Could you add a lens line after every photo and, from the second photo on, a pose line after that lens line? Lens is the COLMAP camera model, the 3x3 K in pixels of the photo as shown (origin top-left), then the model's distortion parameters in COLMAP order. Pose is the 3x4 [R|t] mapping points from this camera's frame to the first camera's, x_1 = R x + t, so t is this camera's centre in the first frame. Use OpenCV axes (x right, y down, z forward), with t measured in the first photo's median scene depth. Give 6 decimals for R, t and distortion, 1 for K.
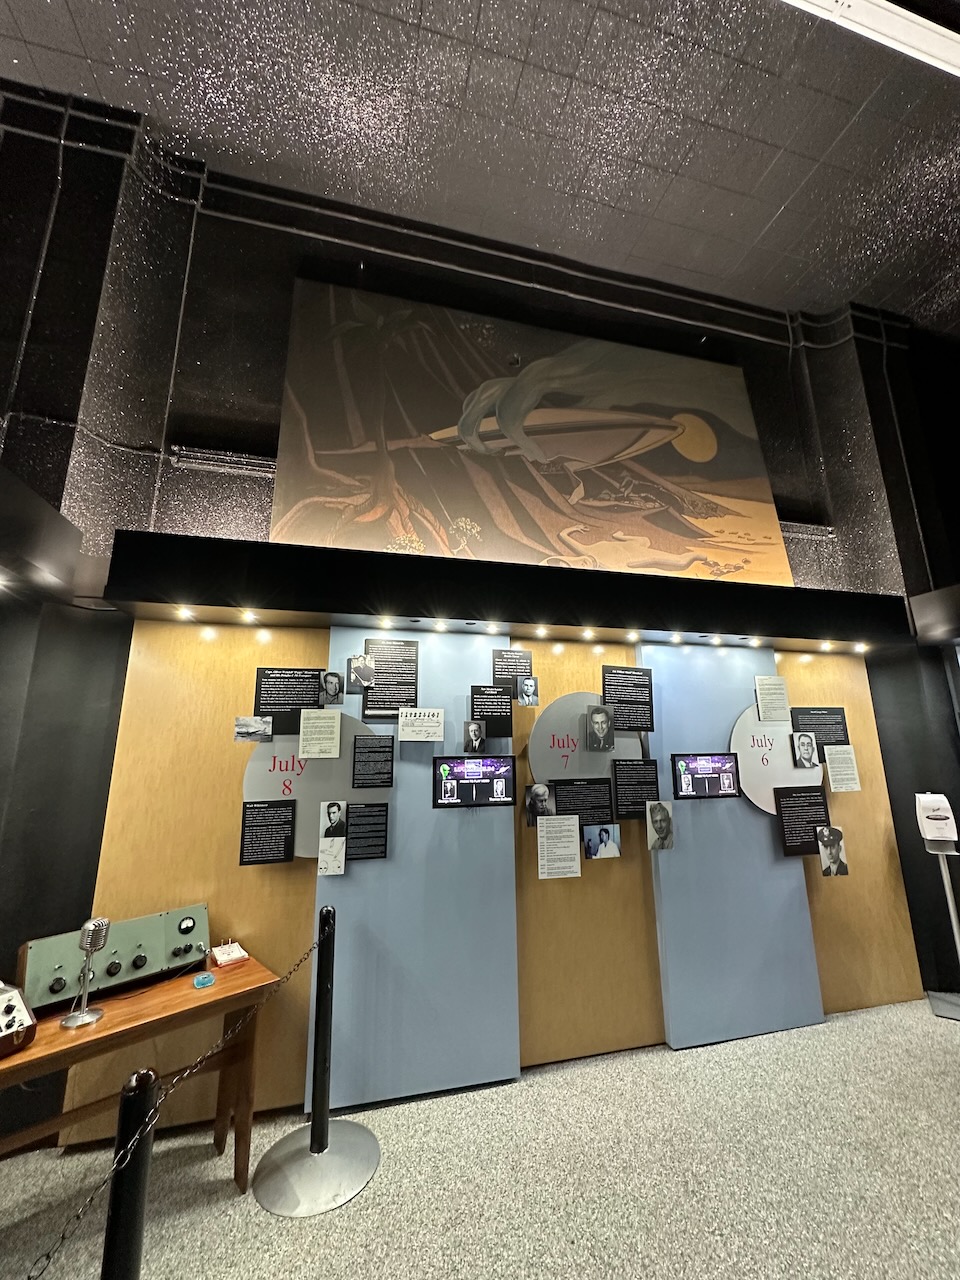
lens RADIAL K [[510.2, 0, 480.0], [0, 510.2, 640.0], [0, 0, 1]] dist [0.000537, 0.000289]
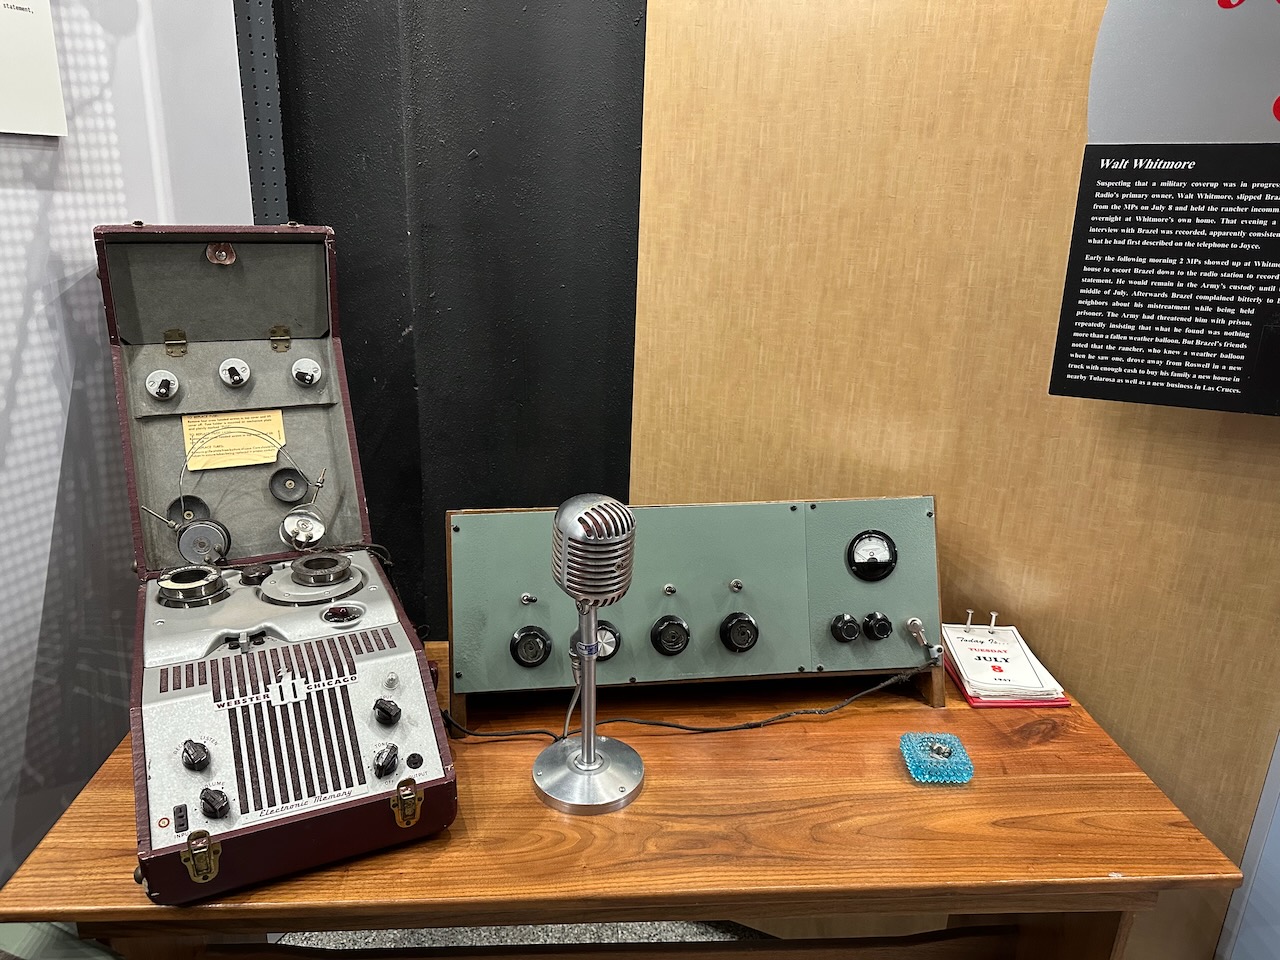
lens RADIAL K [[898.8, 0, 640.0], [0, 898.8, 480.0], [0, 0, 1]] dist [0.048481, -0.003324]
pose [[0.764566, 0.228559, -0.602661, -0.370185], [0.103601, 0.879281, 0.464900, 0.262474], [0.636165, -0.417883, 0.648589, 0.591150]]
